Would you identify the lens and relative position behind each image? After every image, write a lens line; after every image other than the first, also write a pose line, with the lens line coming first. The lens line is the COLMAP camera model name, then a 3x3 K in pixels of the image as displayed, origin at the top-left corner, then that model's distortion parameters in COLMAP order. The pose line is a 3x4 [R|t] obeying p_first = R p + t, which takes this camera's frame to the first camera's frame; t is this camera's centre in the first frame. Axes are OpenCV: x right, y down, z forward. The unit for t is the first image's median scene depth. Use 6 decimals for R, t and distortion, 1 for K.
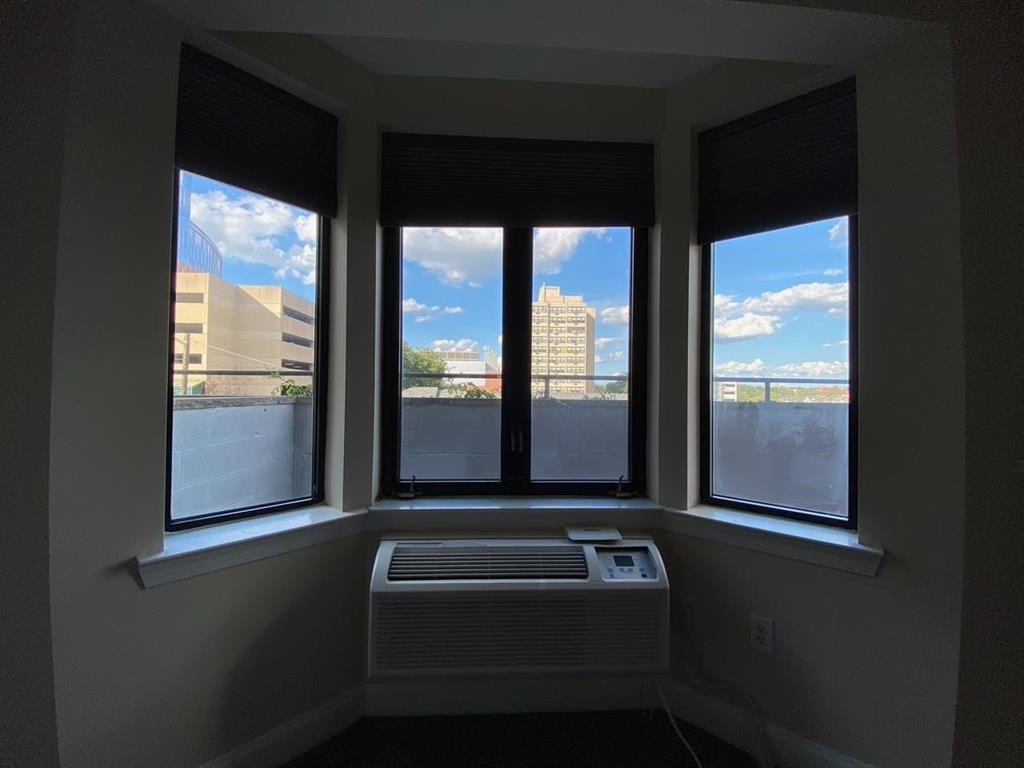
lens RADIAL K [[417.7, 0, 505.3], [0, 417.7, 381.2], [0, 0, 1]] dist [-0.000223, -0.000080]
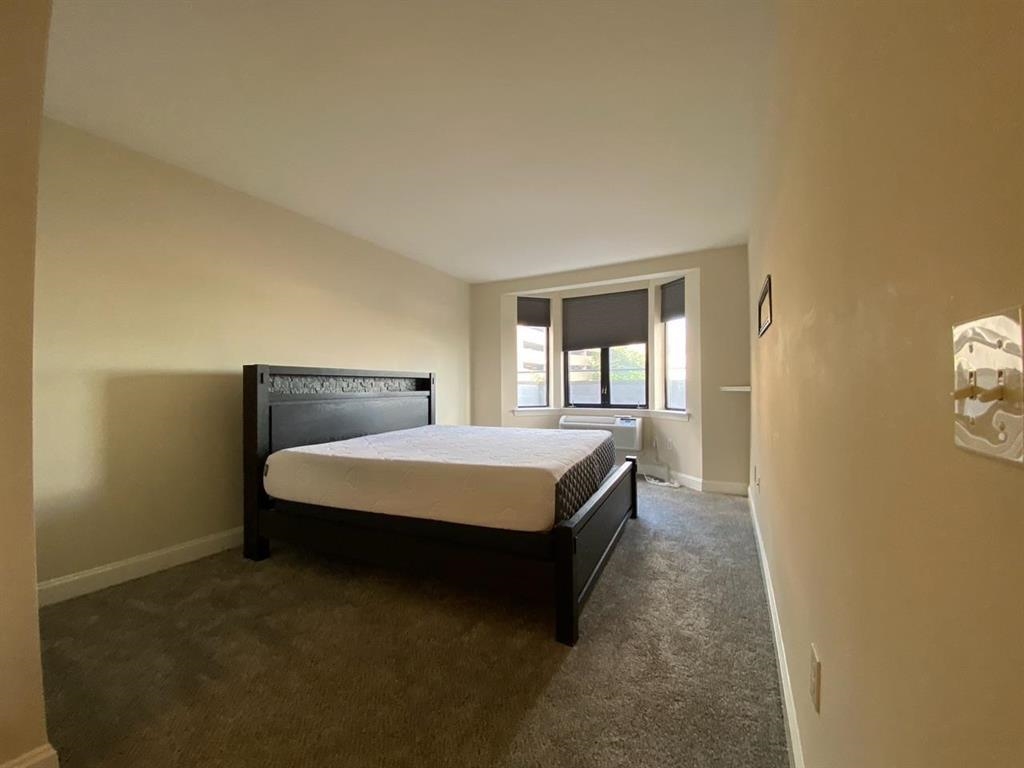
lens RADIAL K [[413.1, 0, 512.3], [0, 413.1, 382.5], [0, 0, 1]] dist [0.002941, -0.001820]
pose [[0.871618, -0.016394, -0.489911, 0.972111], [0.021457, 0.999759, 0.004720, 0.051246], [0.489716, -0.014626, 0.871759, -2.114381]]
